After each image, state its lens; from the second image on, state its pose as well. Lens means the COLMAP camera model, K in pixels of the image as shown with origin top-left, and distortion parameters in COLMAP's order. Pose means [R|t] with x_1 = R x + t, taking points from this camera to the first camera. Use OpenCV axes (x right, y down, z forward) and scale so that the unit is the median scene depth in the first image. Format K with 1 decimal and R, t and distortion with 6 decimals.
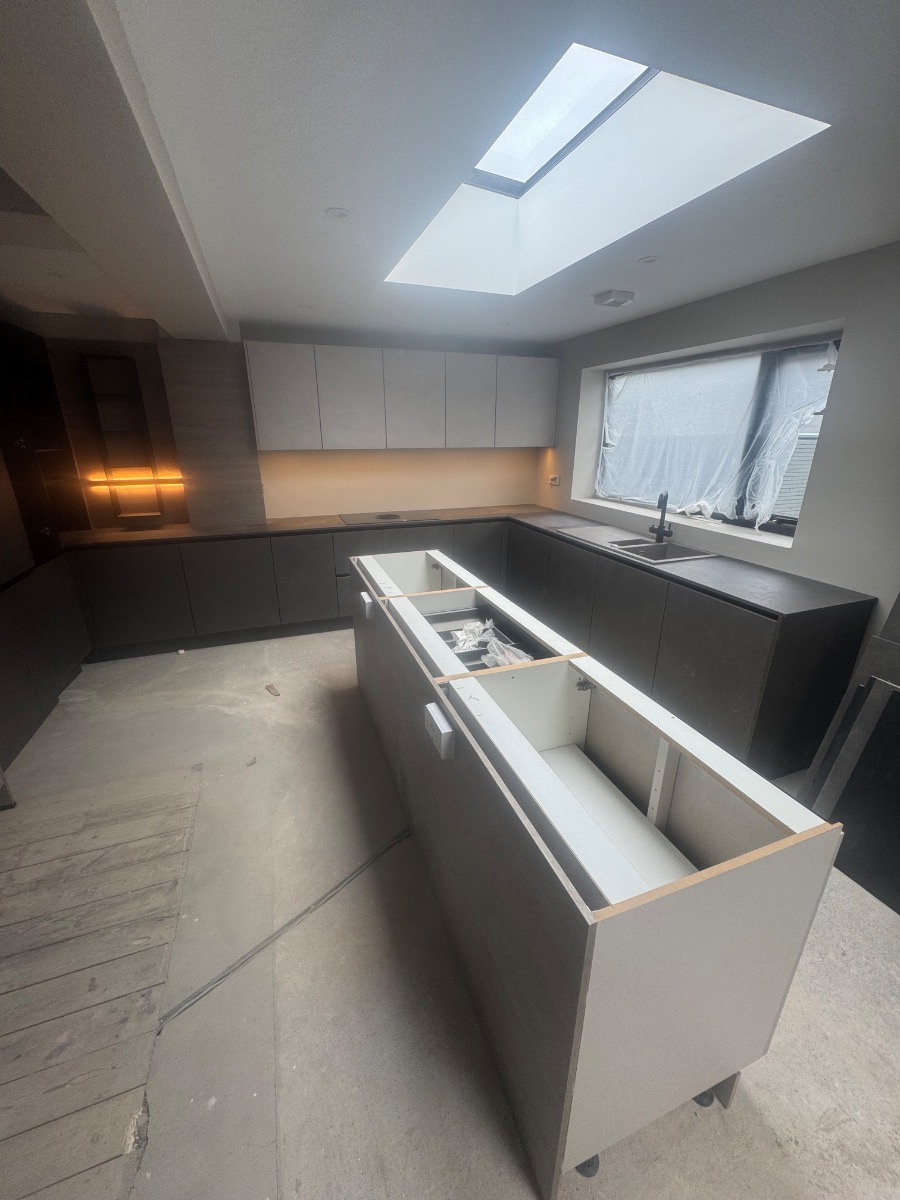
lens RADIAL K [[477.4, 0, 451.8], [0, 477.4, 599.8], [0, 0, 1]] dist [-0.004553, 0.000491]
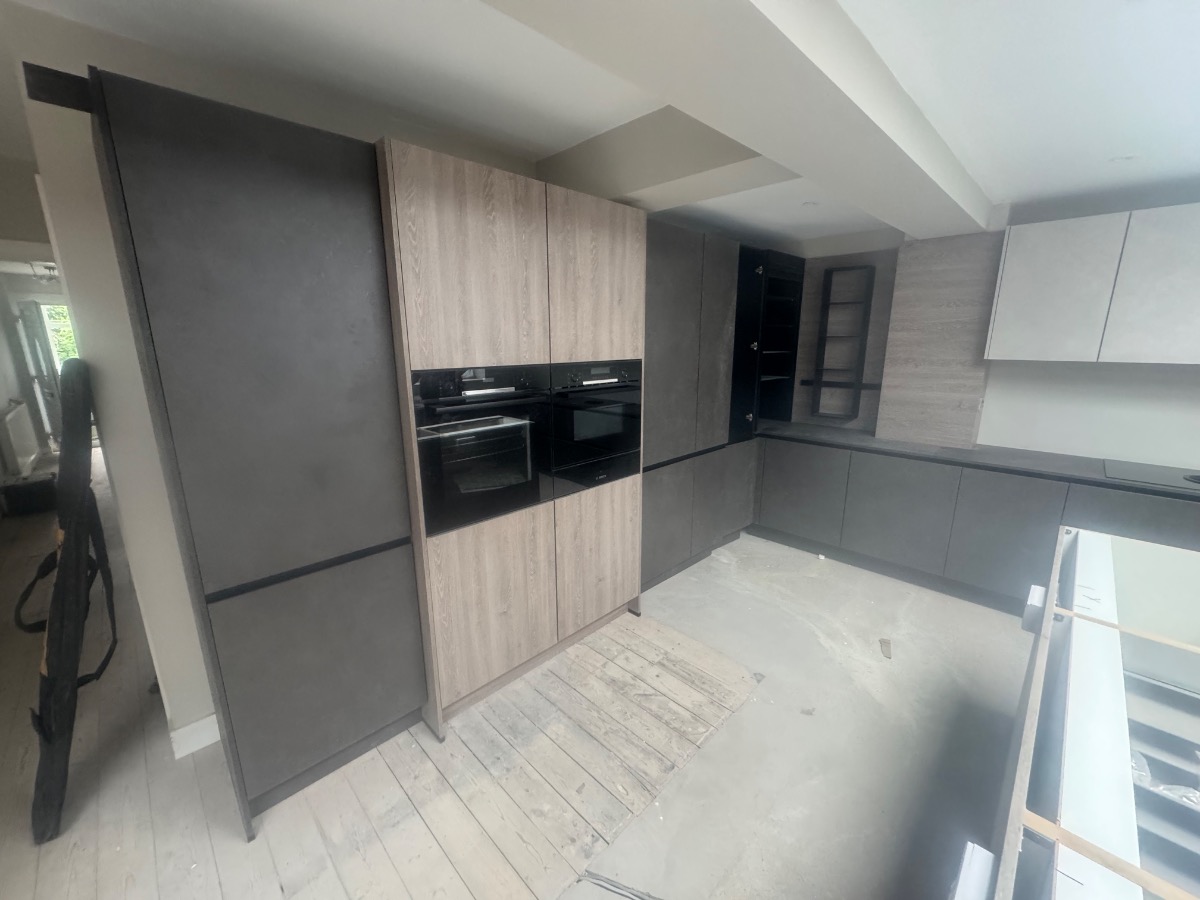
lens RADIAL K [[477.4, 0, 599.6], [0, 477.4, 447.5], [0, 0, 1]] dist [-0.004553, 0.000491]
pose [[0.416095, 0.201734, -0.886661, 0.061314], [-0.300260, 0.950870, 0.075436, -0.043080], [0.858318, 0.234841, 0.456225, 0.128429]]
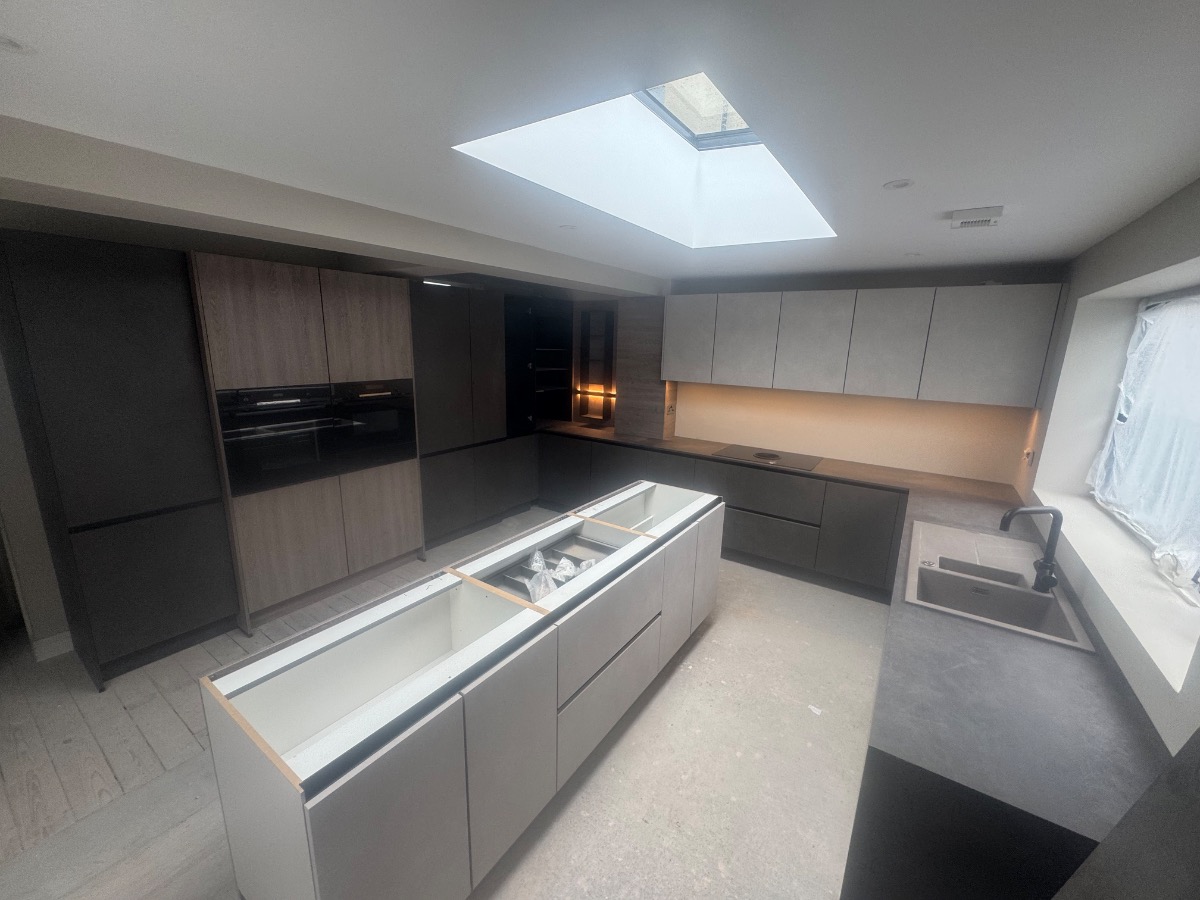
lens RADIAL K [[477.4, 0, 598.8], [0, 477.4, 446.8], [0, 0, 1]] dist [-0.004553, 0.000491]
pose [[0.579085, 0.192860, -0.792127, 0.511922], [-0.295703, 0.955140, 0.016375, -0.129392], [0.759750, 0.224752, 0.610136, 0.186743]]
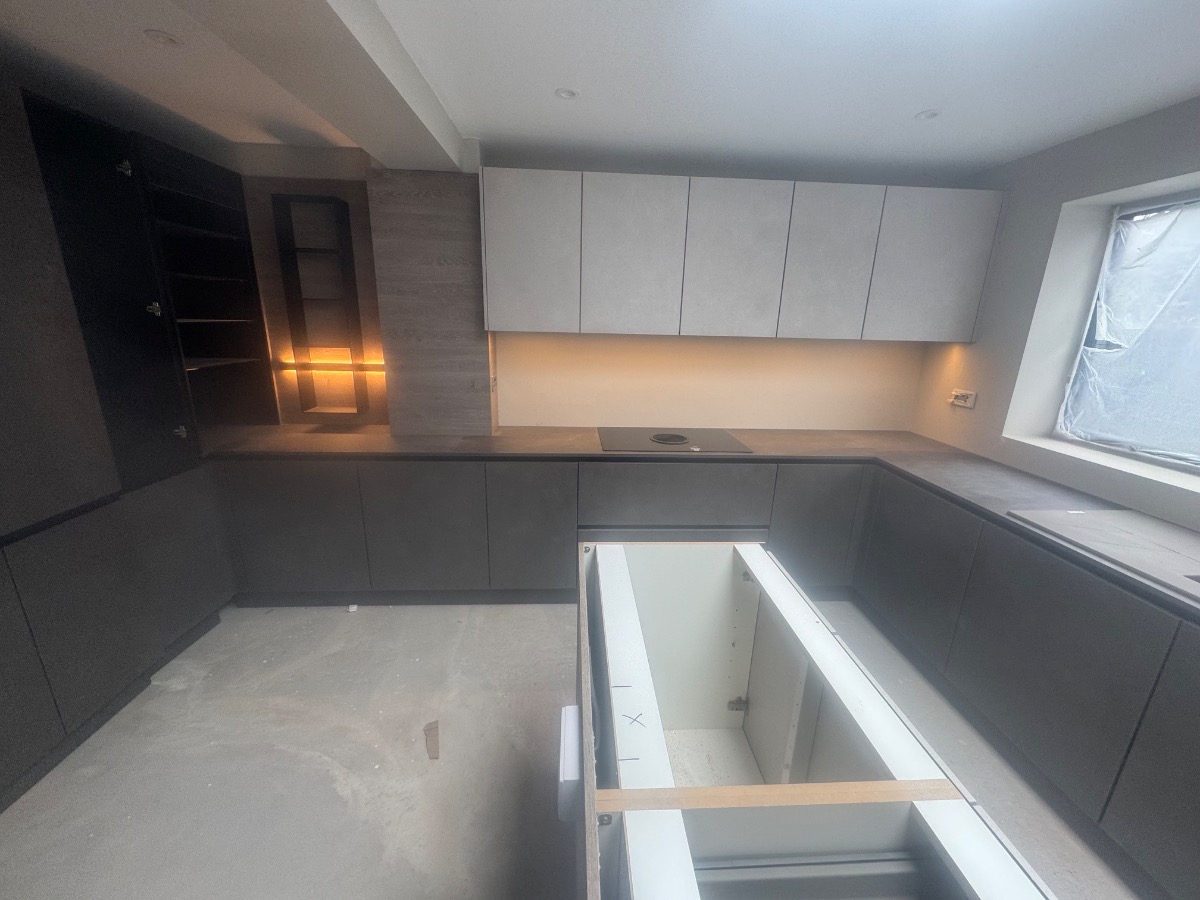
lens RADIAL K [[477.4, 0, 601.2], [0, 477.4, 447.2], [0, 0, 1]] dist [-0.004553, 0.000491]
pose [[0.956474, 0.100398, -0.274005, -0.054211], [-0.120391, 0.991082, -0.057111, -0.138165], [0.265827, 0.087613, 0.960031, 0.431758]]
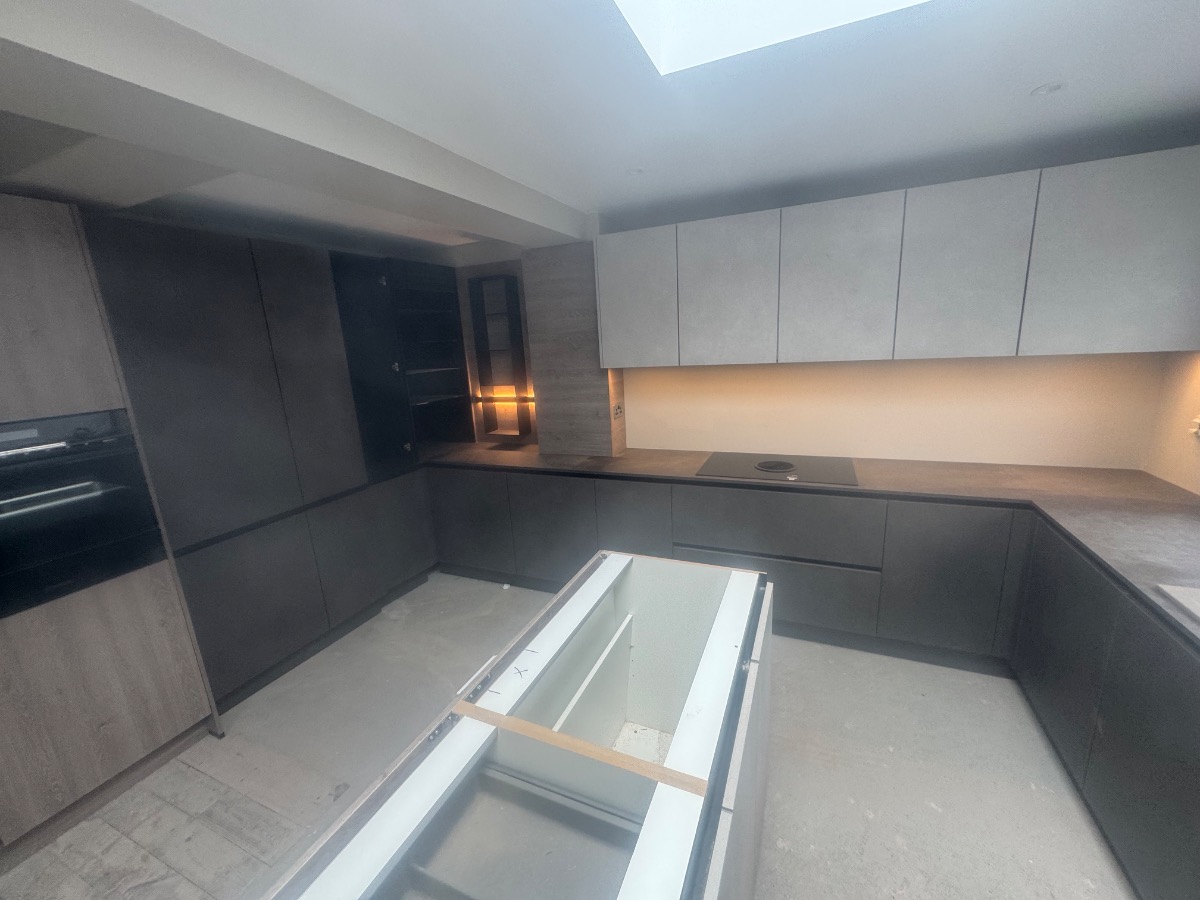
lens RADIAL K [[477.4, 0, 600.1], [0, 477.4, 447.9], [0, 0, 1]] dist [-0.004553, 0.000491]
pose [[0.719054, 0.115779, -0.685242, 0.157784], [-0.177883, 0.983840, -0.020430, -0.173029], [0.671803, 0.136583, 0.728029, 0.455479]]
